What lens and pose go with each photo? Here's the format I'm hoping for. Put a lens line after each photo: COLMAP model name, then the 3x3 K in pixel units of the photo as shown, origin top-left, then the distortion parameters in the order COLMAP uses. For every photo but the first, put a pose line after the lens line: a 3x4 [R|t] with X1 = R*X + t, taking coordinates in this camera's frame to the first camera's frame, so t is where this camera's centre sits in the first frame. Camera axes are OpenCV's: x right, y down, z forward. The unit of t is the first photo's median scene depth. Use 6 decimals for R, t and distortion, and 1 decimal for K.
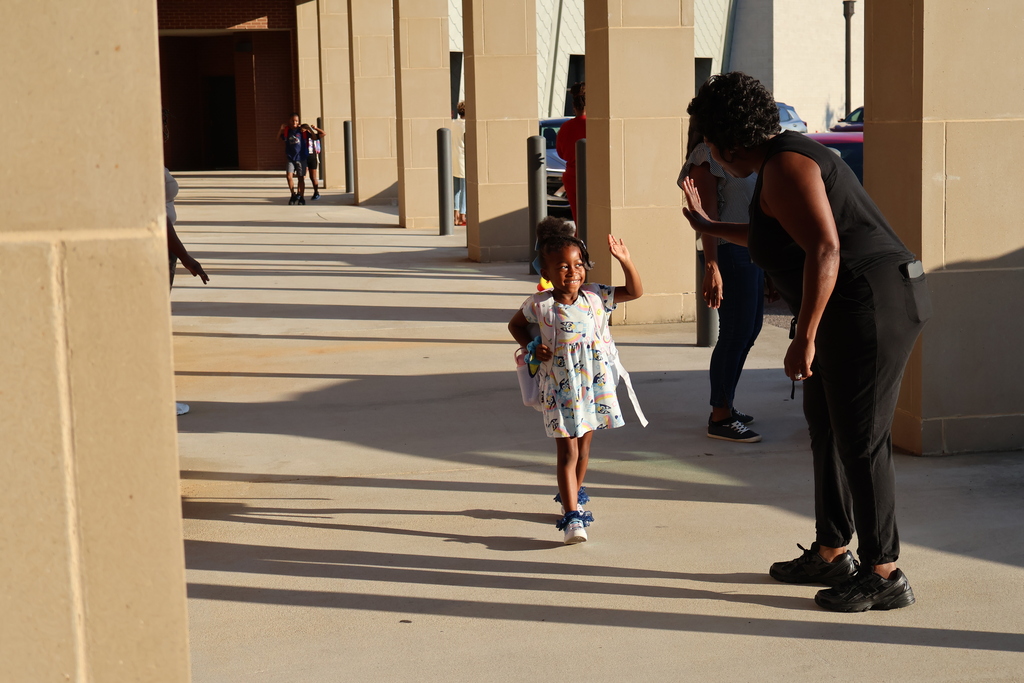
lens RADIAL K [[1762.5, 0, 509.4], [0, 1762.5, 342.3], [0, 0, 1]] dist [-0.028332, 0.000000]
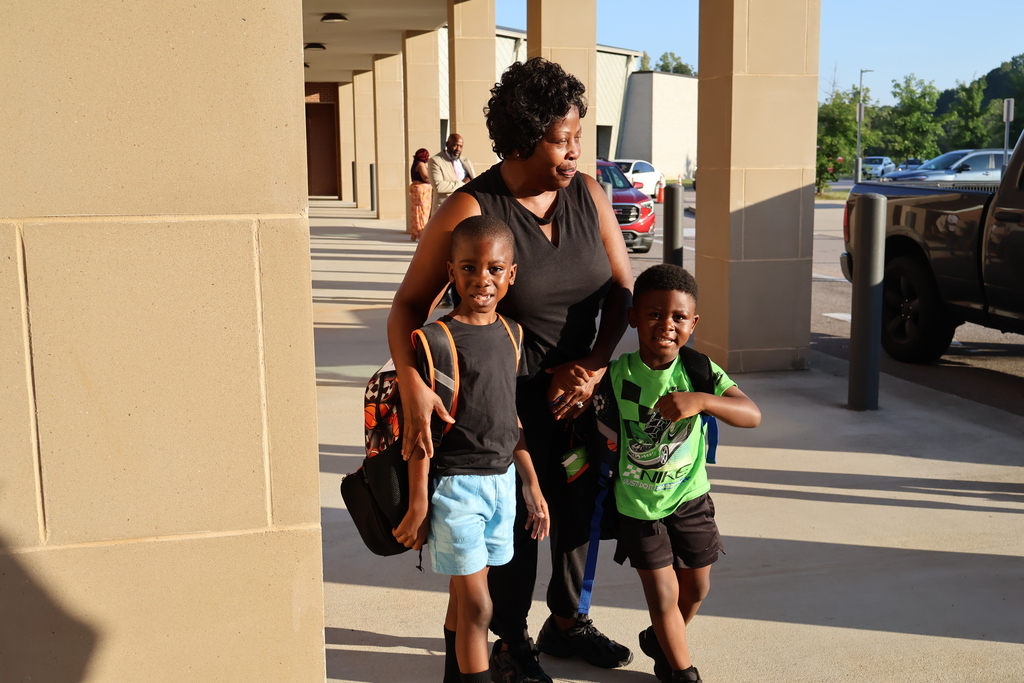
lens RADIAL K [[1176.3, 0, 513.0], [0, 1176.3, 343.6], [0, 0, 1]] dist [-0.014934, 0.000000]
pose [[0.999486, 0.009809, 0.030526, 0.000674], [-0.010574, 0.999631, 0.025005, 0.035577], [-0.030270, -0.025314, 0.999221, -0.271021]]
